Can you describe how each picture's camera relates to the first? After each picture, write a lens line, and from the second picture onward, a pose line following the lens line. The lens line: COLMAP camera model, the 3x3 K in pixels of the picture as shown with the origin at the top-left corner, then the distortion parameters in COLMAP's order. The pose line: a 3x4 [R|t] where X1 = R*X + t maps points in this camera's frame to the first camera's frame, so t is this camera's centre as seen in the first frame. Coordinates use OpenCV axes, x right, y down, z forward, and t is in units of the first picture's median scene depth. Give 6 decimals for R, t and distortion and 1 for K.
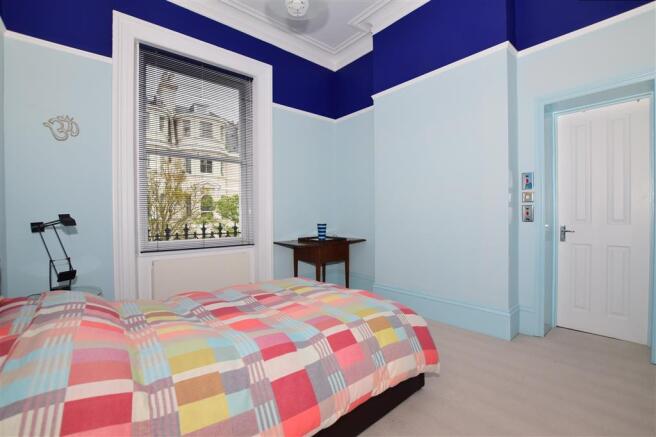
lens RADIAL K [[291.4, 0, 328.6], [0, 291.4, 217.1], [0, 0, 1]] dist [-0.023626, -0.000346]
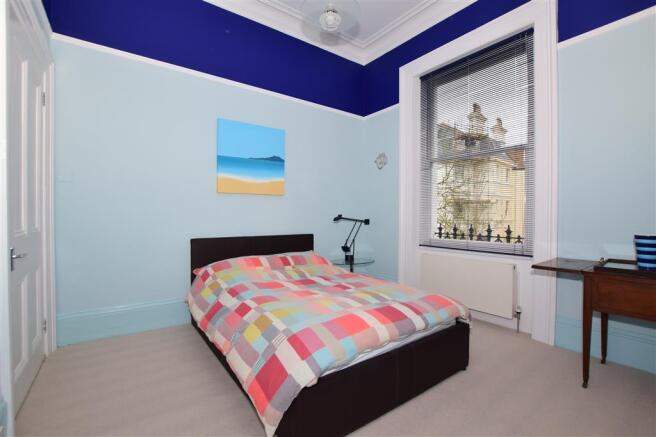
lens RADIAL K [[291.4, 0, 329.3], [0, 291.4, 217.7], [0, 0, 1]] dist [-0.023626, -0.000346]
pose [[-0.065750, 0.012452, -0.997758, 0.628952], [-0.012159, 0.999838, 0.013280, -0.008316], [0.997762, 0.013005, -0.065588, 0.697788]]
